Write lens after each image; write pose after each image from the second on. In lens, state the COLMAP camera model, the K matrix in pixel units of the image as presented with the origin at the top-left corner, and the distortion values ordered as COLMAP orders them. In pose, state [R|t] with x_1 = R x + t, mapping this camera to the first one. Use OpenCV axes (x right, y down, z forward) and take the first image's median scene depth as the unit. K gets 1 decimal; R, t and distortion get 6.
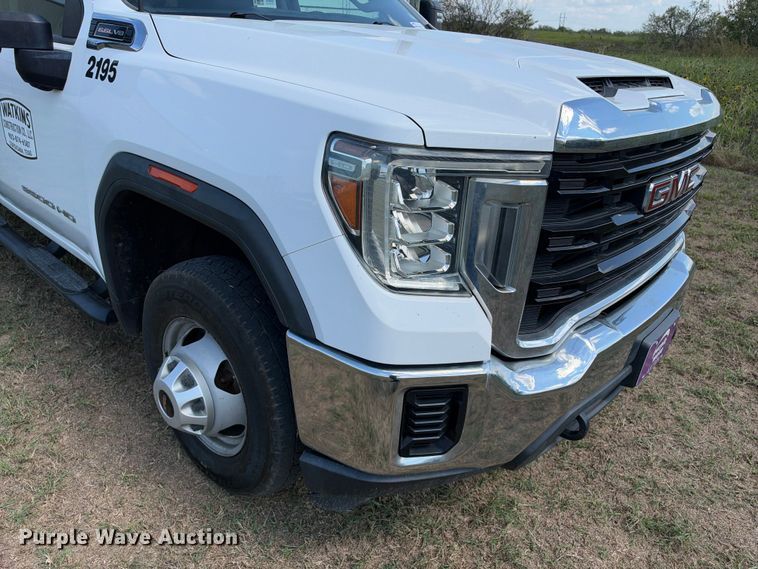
lens RADIAL K [[571.1, 0, 393.8], [0, 571.1, 296.3], [0, 0, 1]] dist [-0.001880, -0.002565]
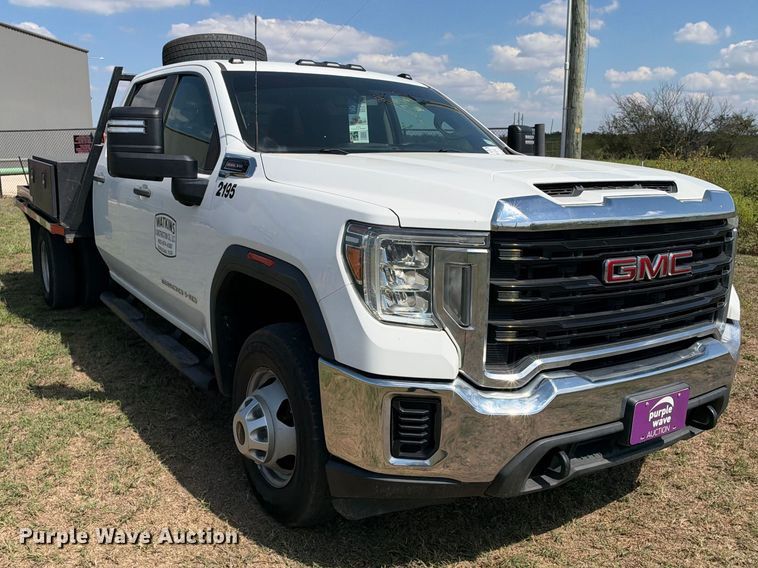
lens RADIAL K [[727.9, 0, 379.0], [0, 727.9, 284.0], [0, 0, 1]] dist [0.148081, -0.293217]
pose [[0.964362, 0.003499, -0.264563, 0.347739], [-0.070641, 0.967021, -0.244706, 0.254648], [0.254982, 0.254674, 0.932805, -0.562545]]
